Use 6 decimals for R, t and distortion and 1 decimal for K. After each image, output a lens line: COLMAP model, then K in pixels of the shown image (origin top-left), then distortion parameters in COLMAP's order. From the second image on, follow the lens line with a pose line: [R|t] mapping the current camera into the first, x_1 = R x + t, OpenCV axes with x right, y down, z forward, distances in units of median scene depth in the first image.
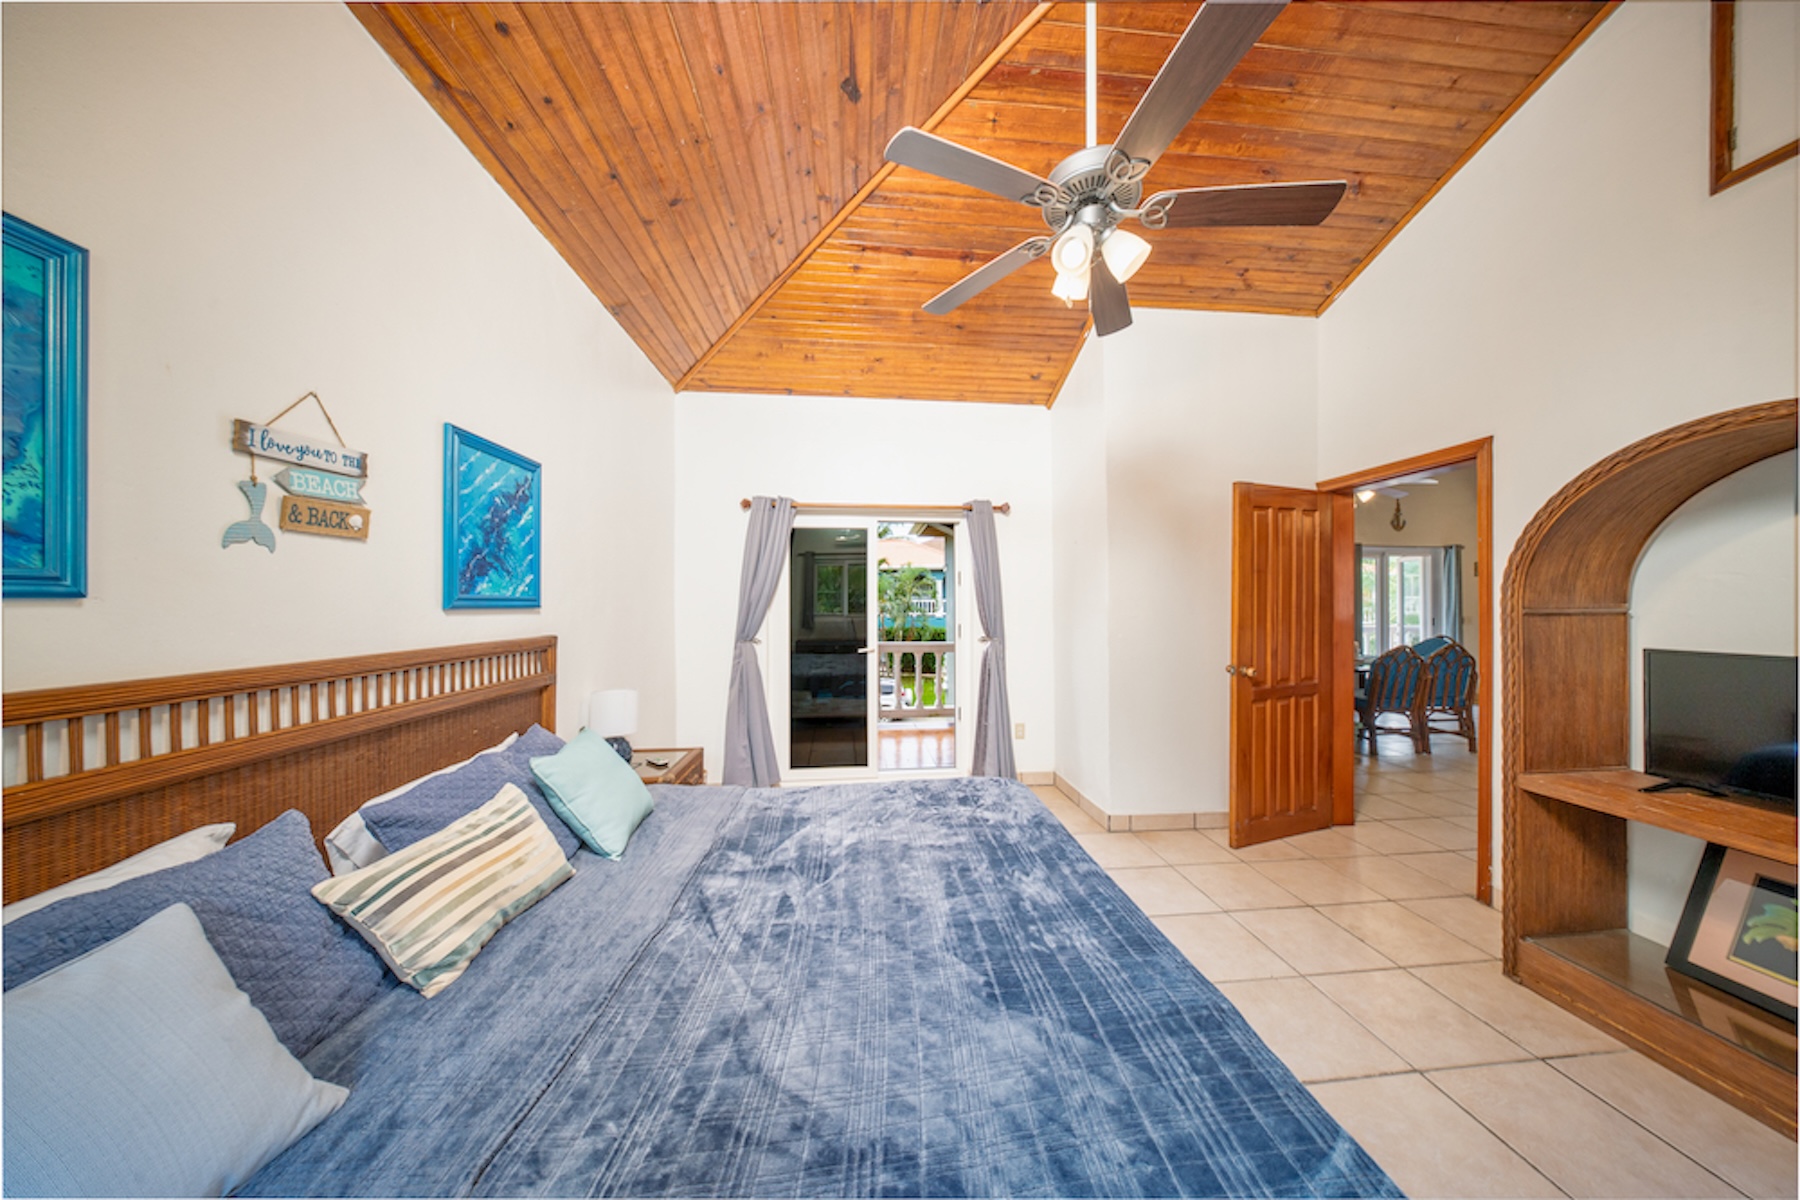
lens RADIAL K [[527.2, 0, 900.0], [0, 527.2, 600.0], [0, 0, 1]] dist [-0.000024, -0.000005]
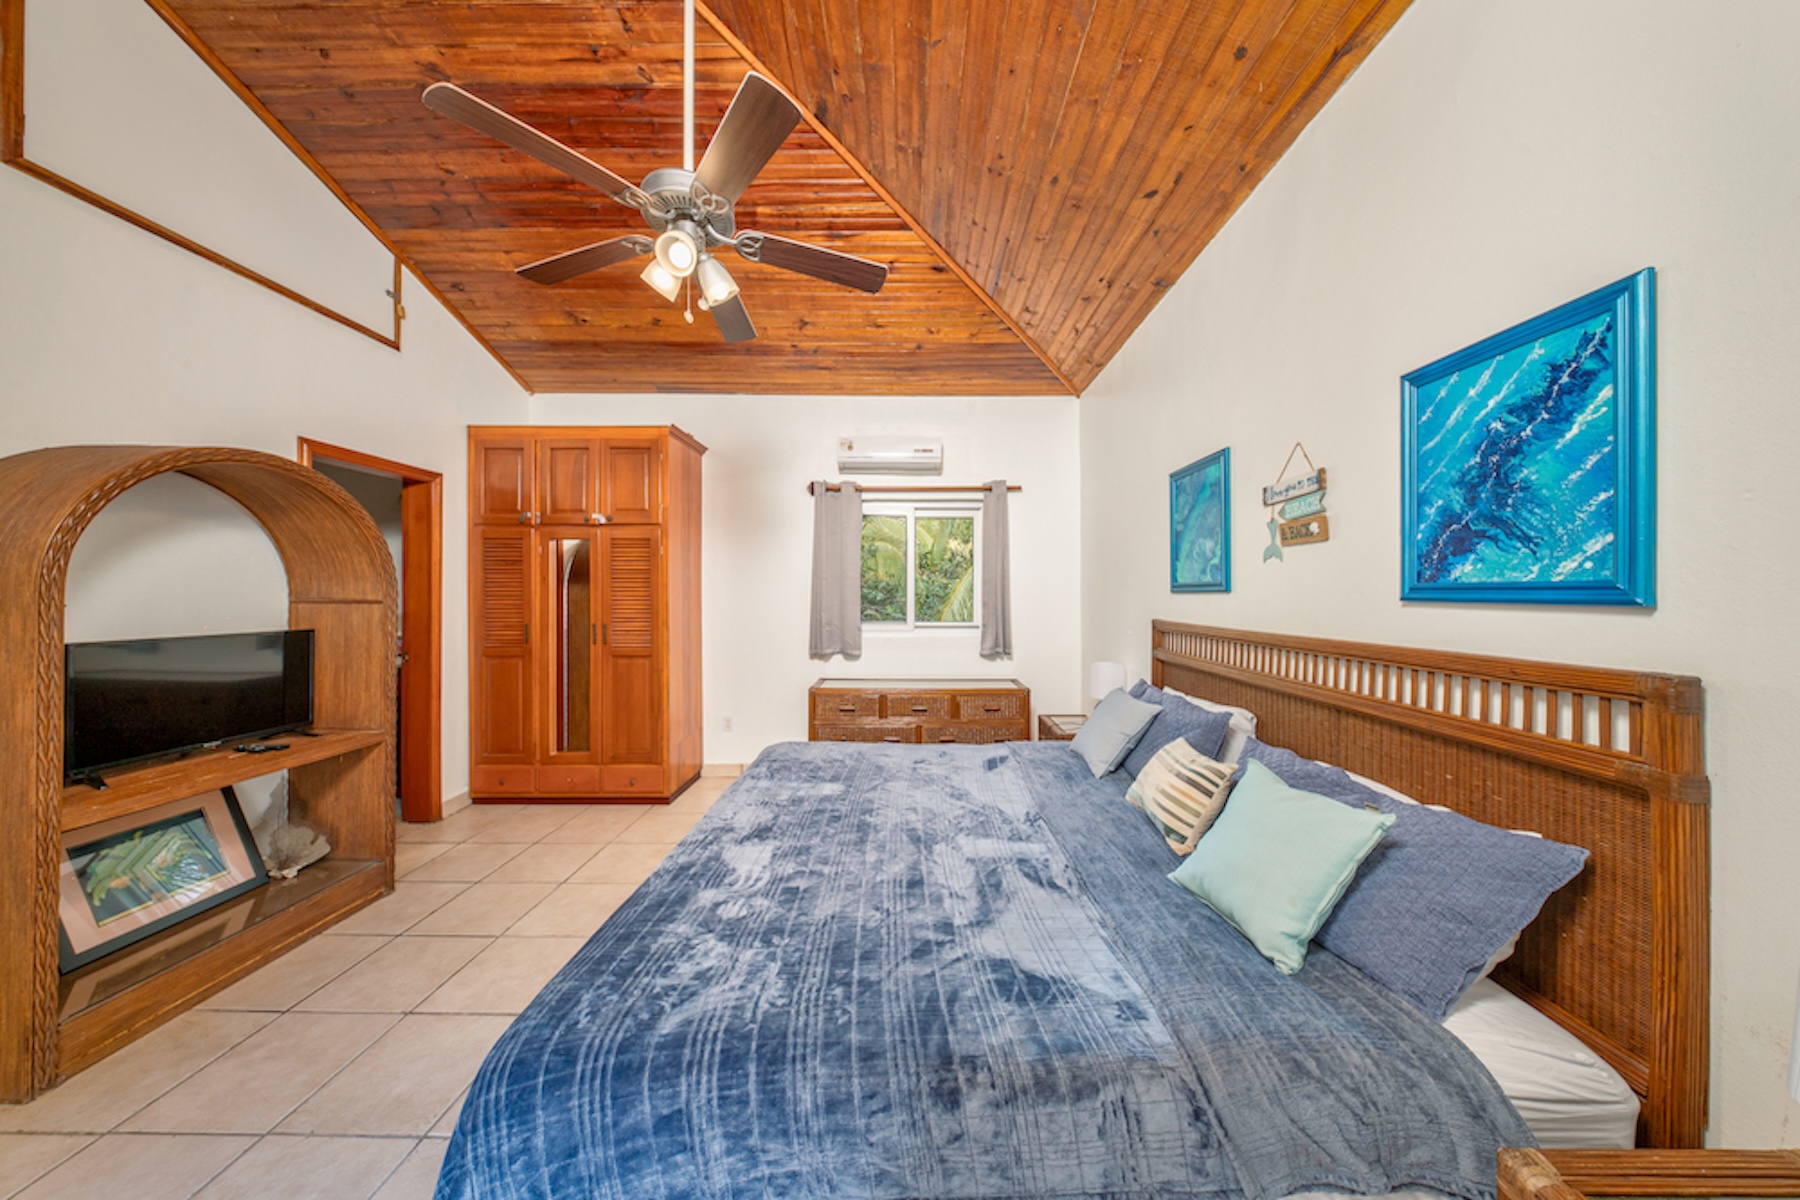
lens RADIAL K [[541.1, 0, 903.7], [0, 541.1, 589.3], [0, 0, 1]] dist [0.000027, 0.000020]
pose [[-0.995951, 0.001669, 0.089883, -0.143425], [0.000451, 0.999908, -0.013568, 0.008502], [-0.089897, -0.013473, -0.995860, 1.754043]]
